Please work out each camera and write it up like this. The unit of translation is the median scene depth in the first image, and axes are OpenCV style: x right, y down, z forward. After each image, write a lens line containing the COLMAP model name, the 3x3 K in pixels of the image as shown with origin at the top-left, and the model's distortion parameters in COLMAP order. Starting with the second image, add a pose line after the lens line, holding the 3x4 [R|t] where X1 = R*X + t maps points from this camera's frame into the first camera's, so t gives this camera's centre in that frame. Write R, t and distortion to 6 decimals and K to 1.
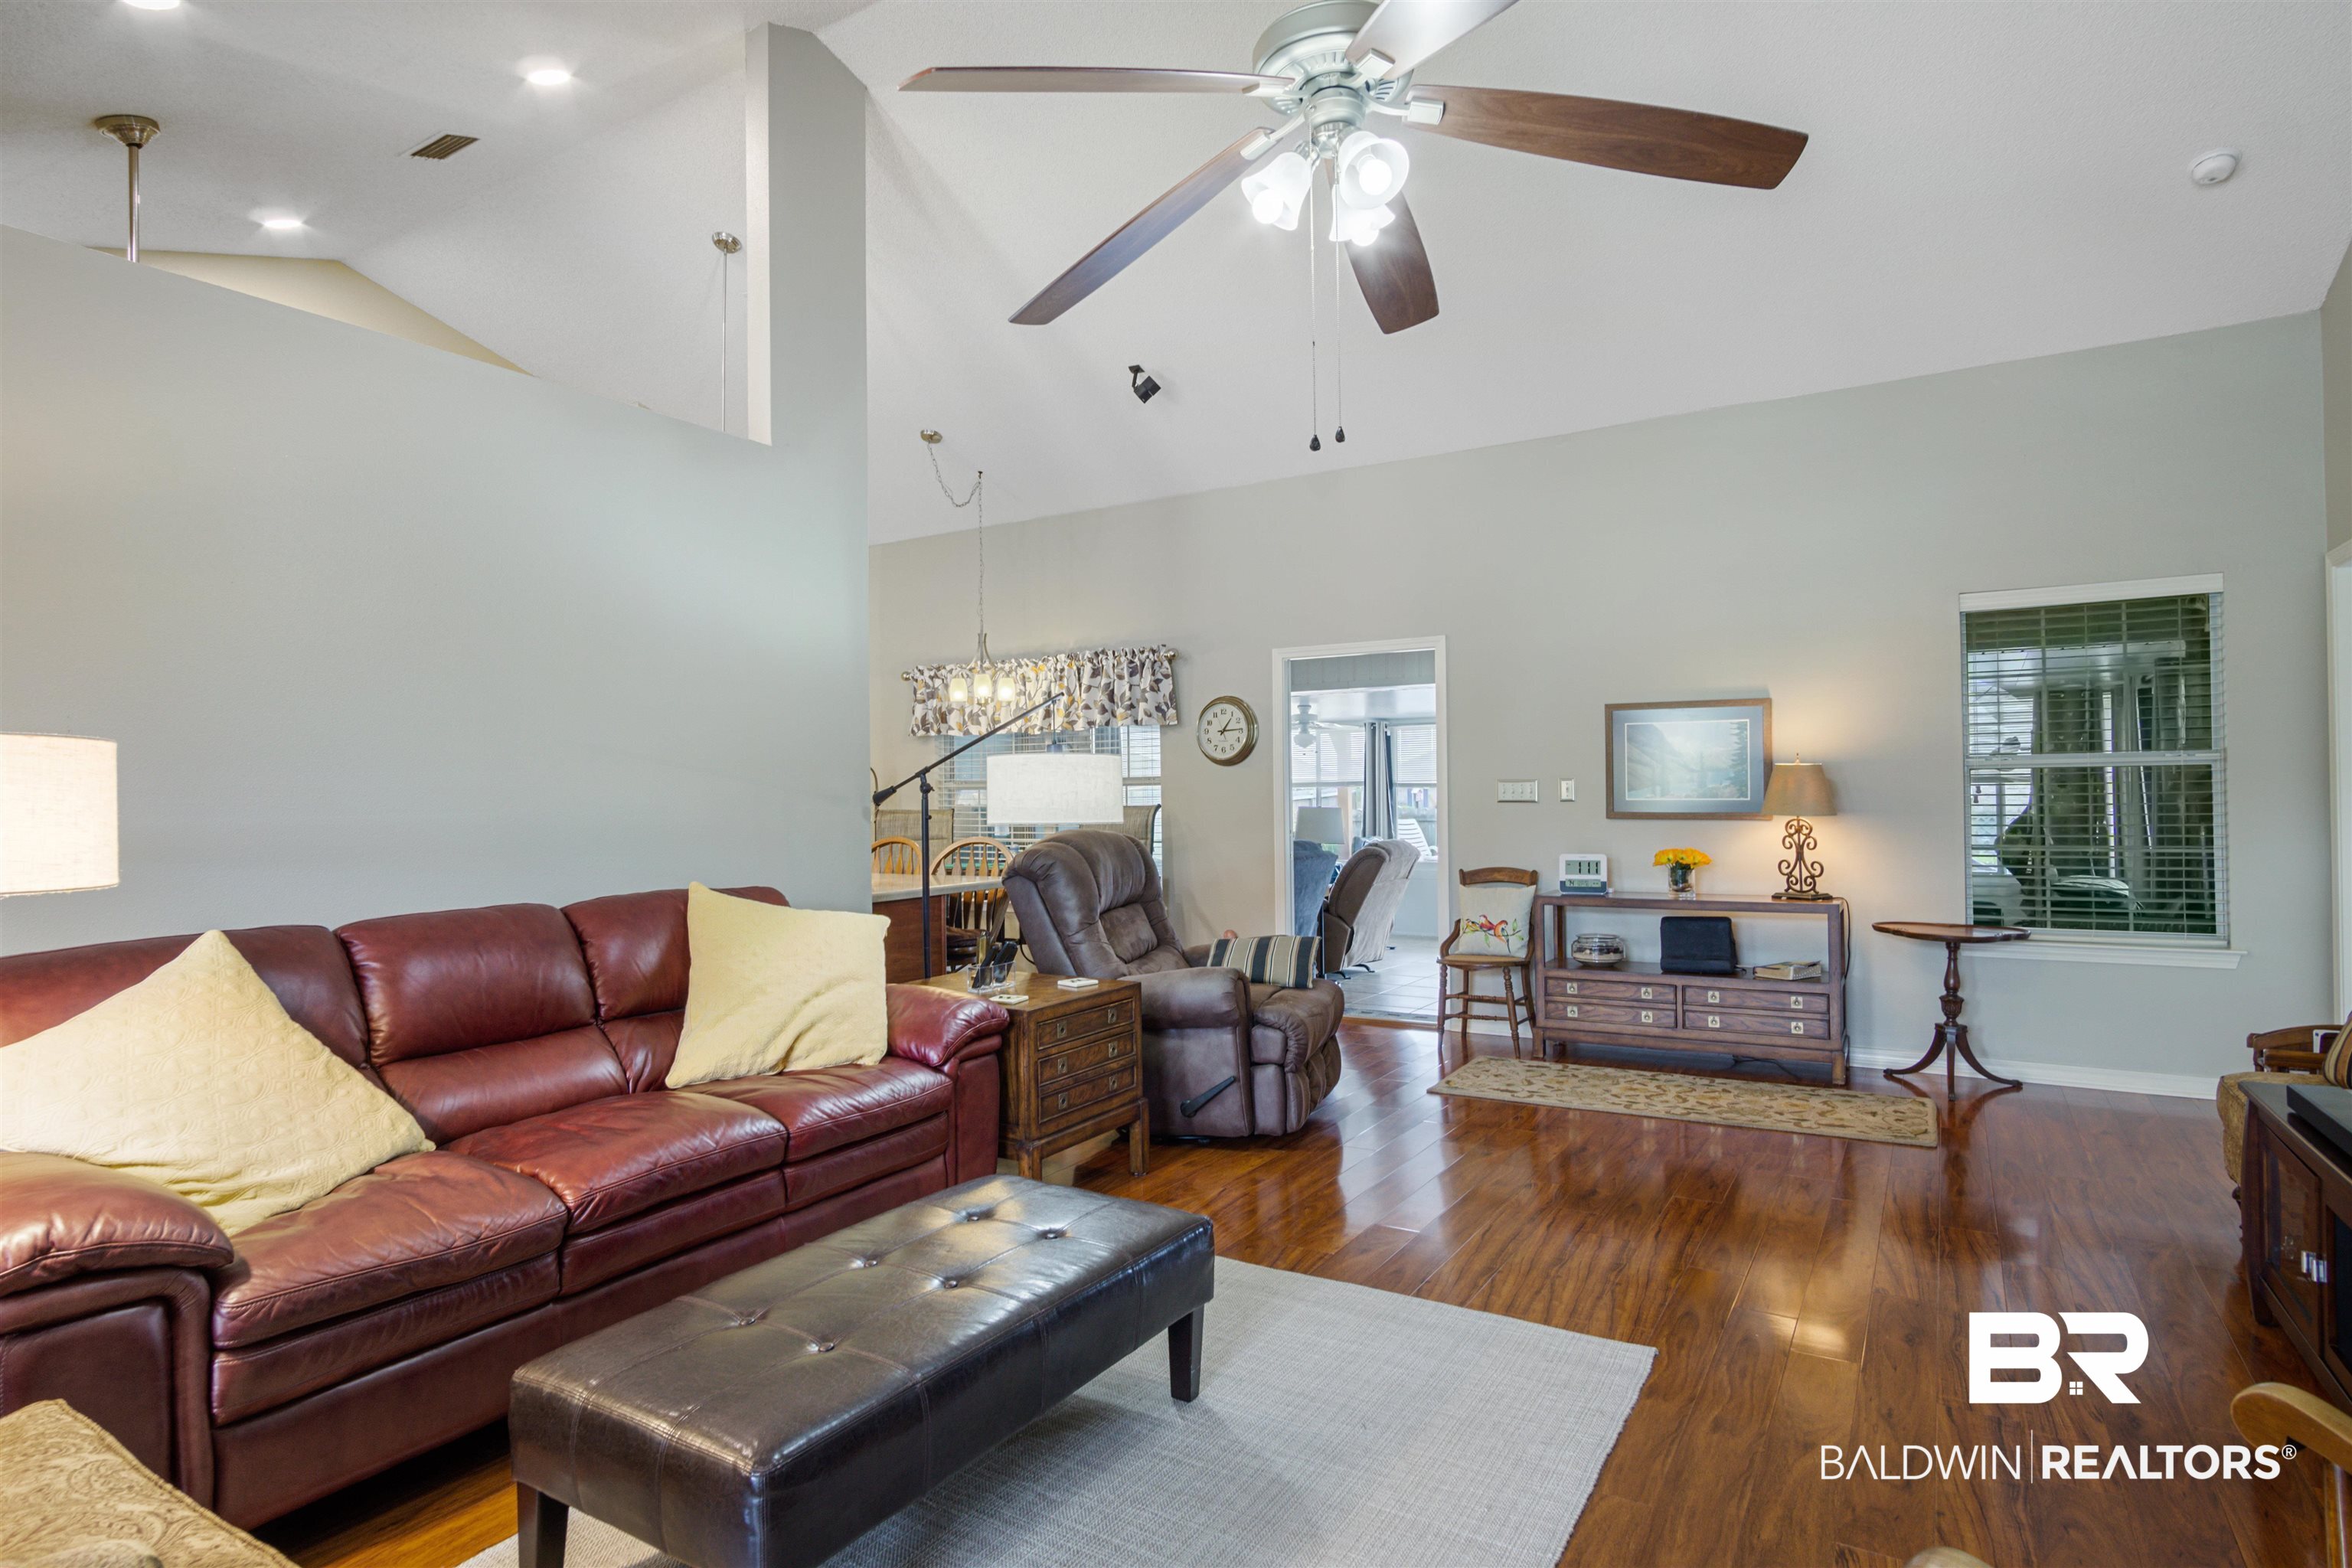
lens RADIAL K [[1268.1, 0, 1176.0], [0, 1268.1, 784.0], [0, 0, 1]] dist [0.002572, 0.000345]
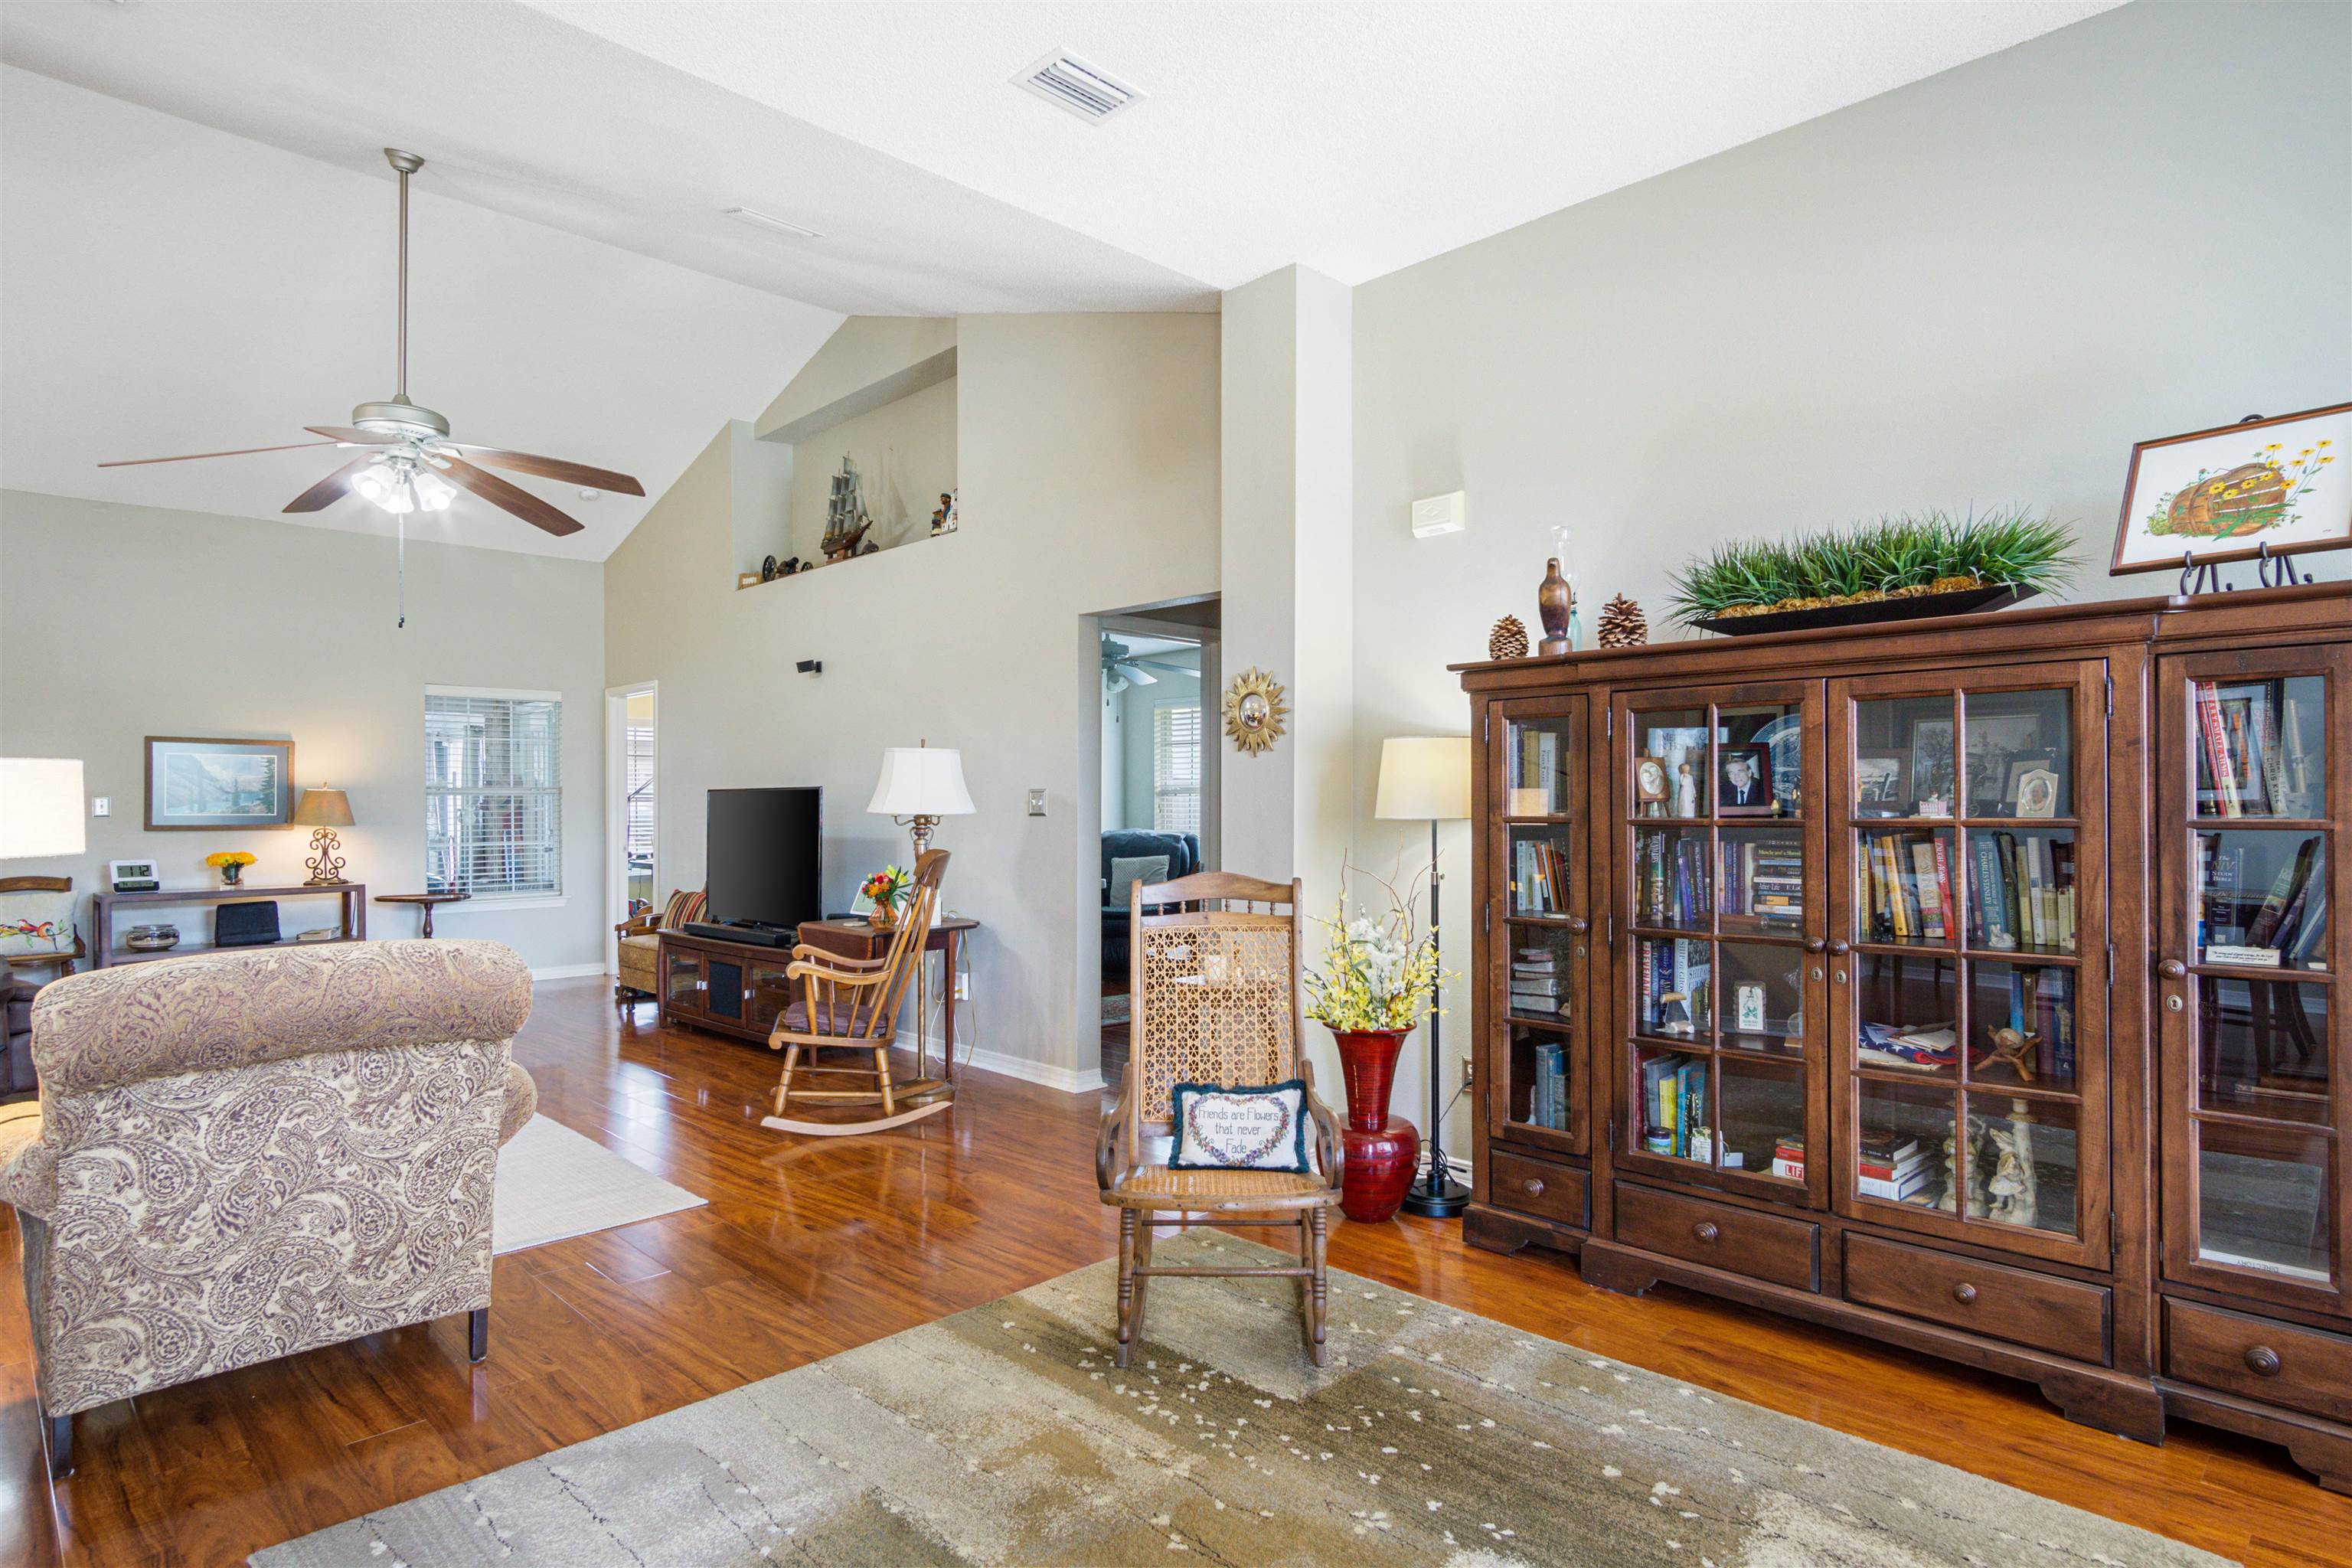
lens RADIAL K [[1268.2, 0, 1174.2], [0, 1268.2, 799.8], [0, 0, 1]] dist [-0.004454, 0.000554]
pose [[0.233527, 0.014679, 0.972239, -0.661287], [-0.006637, 0.999887, -0.013502, 0.008446], [-0.972328, -0.003300, 0.233598, -0.257174]]
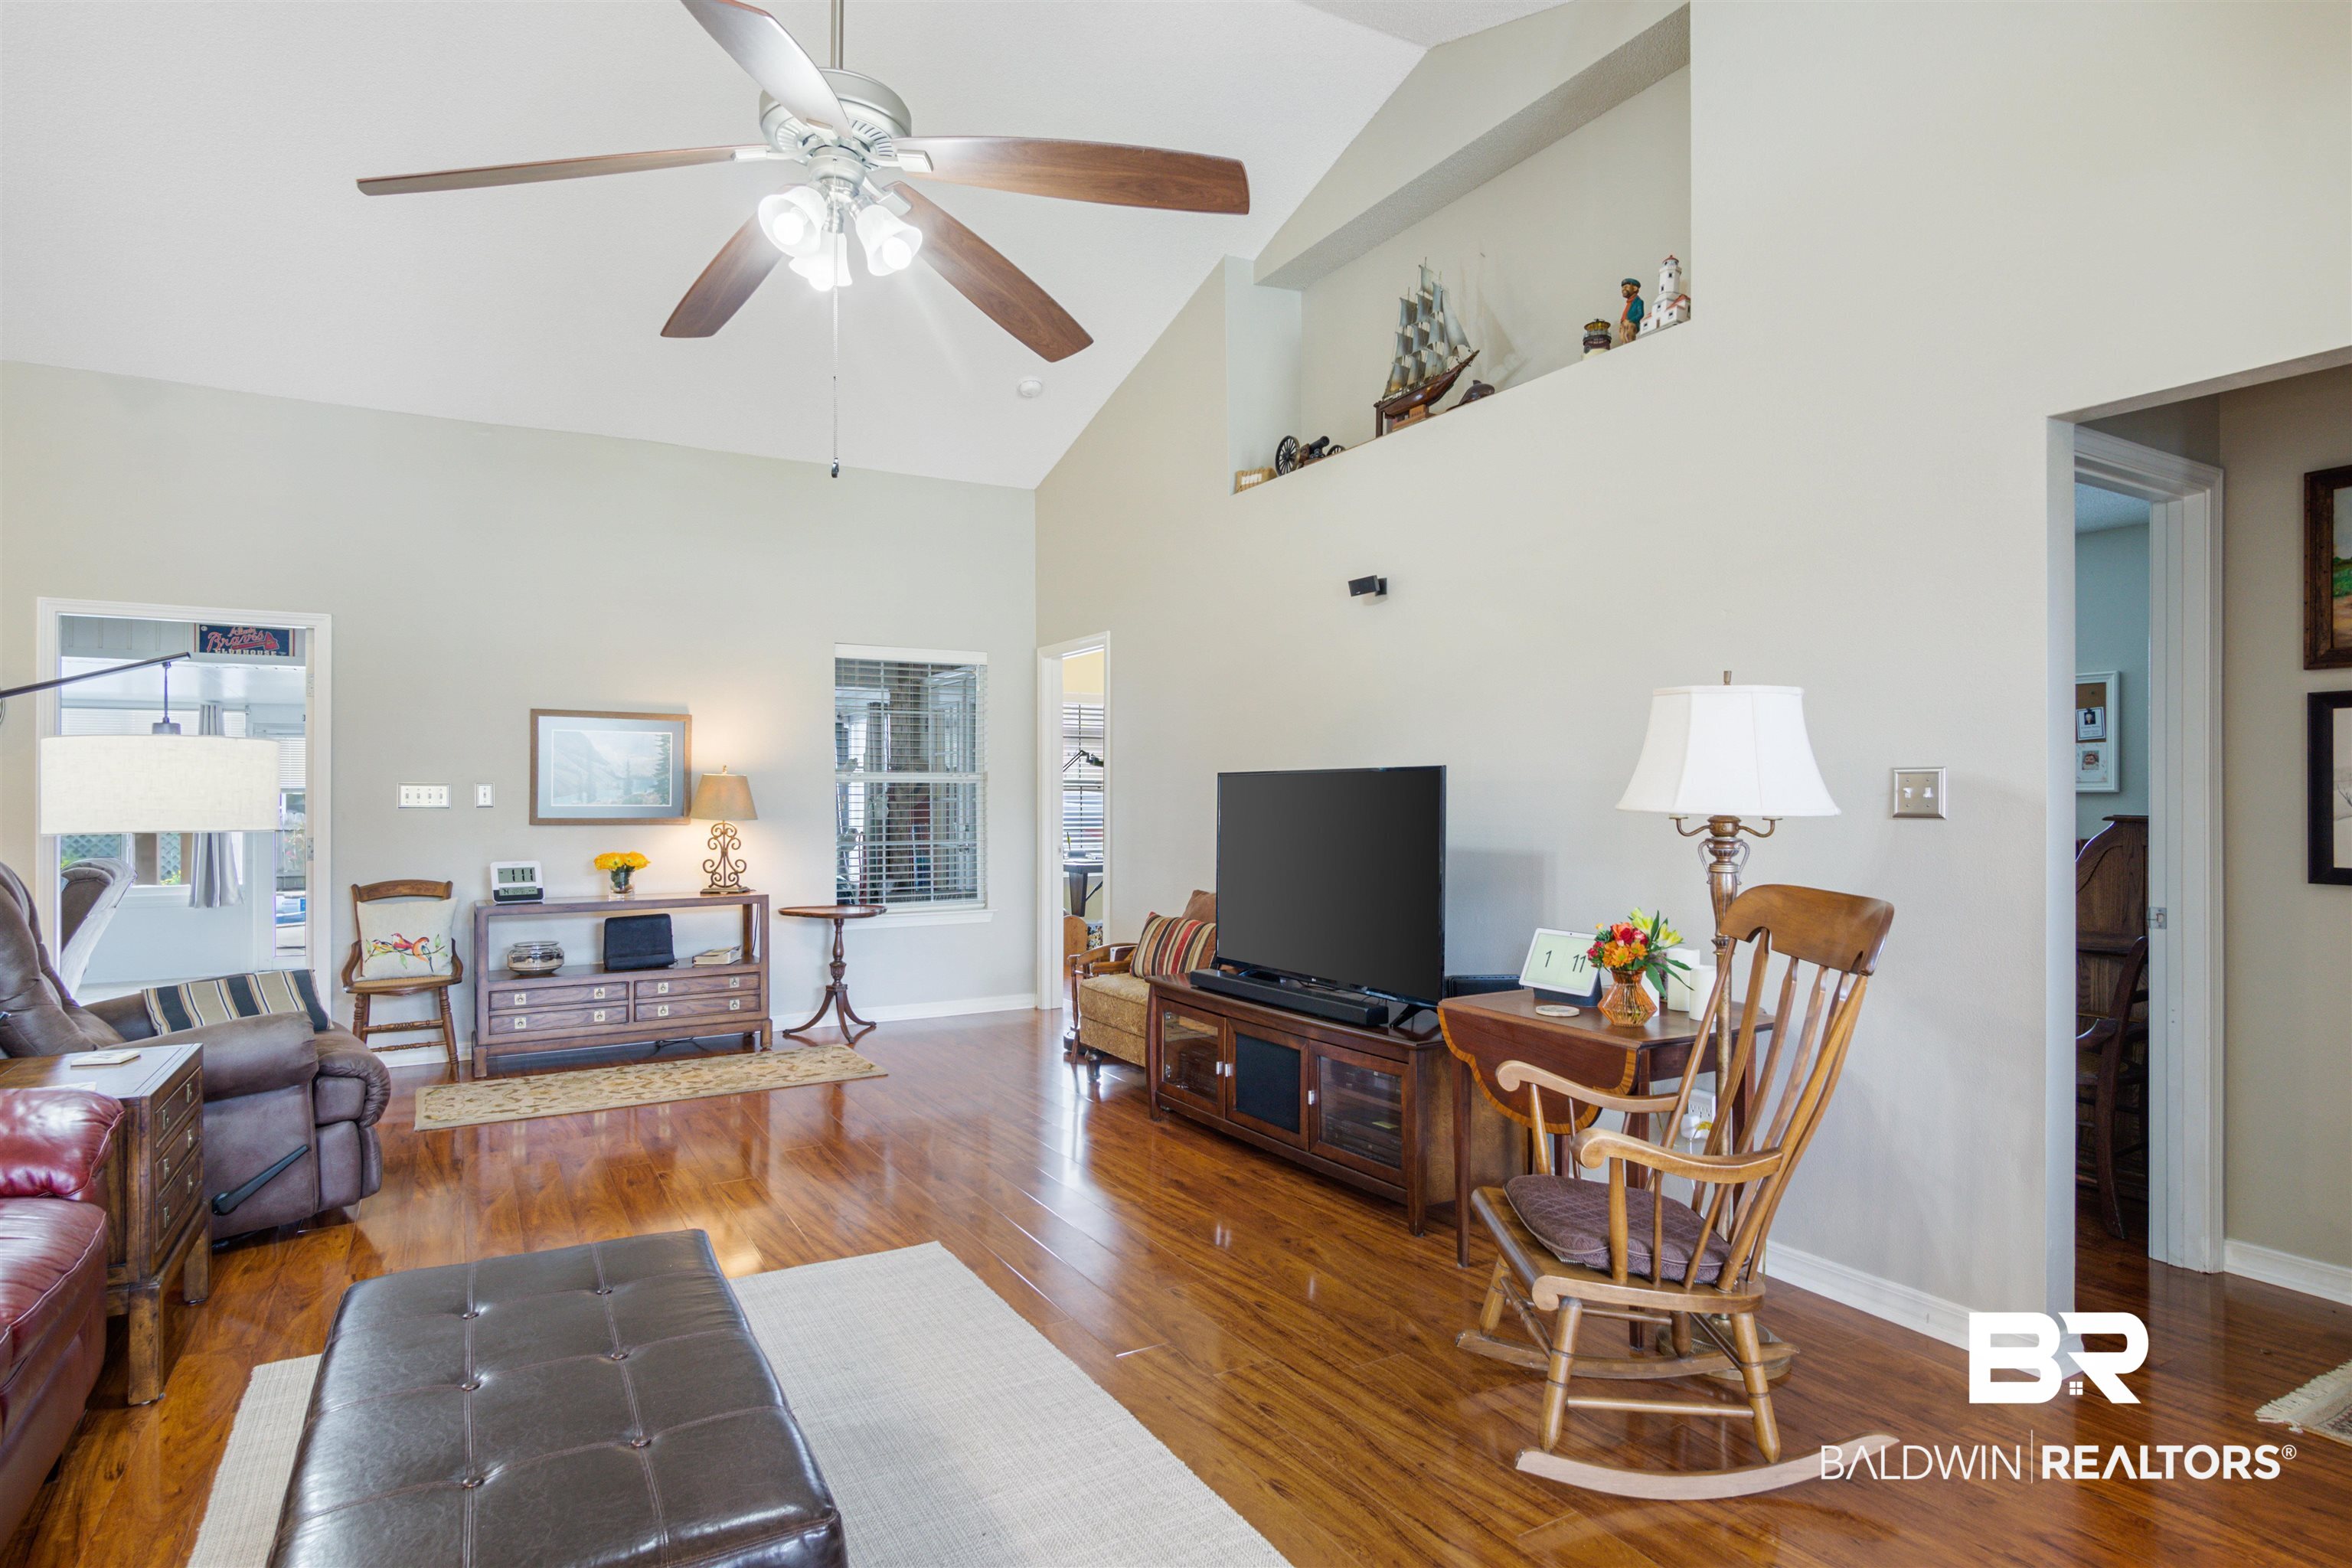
lens RADIAL K [[1266.7, 0, 1168.1], [0, 1266.7, 790.7], [0, 0, 1]] dist [-0.015644, -0.000610]
pose [[0.473936, 0.014779, 0.880435, -0.316819], [-0.011650, 0.999877, -0.010512, 0.005767], [-0.880482, -0.005275, 0.474049, 0.108520]]
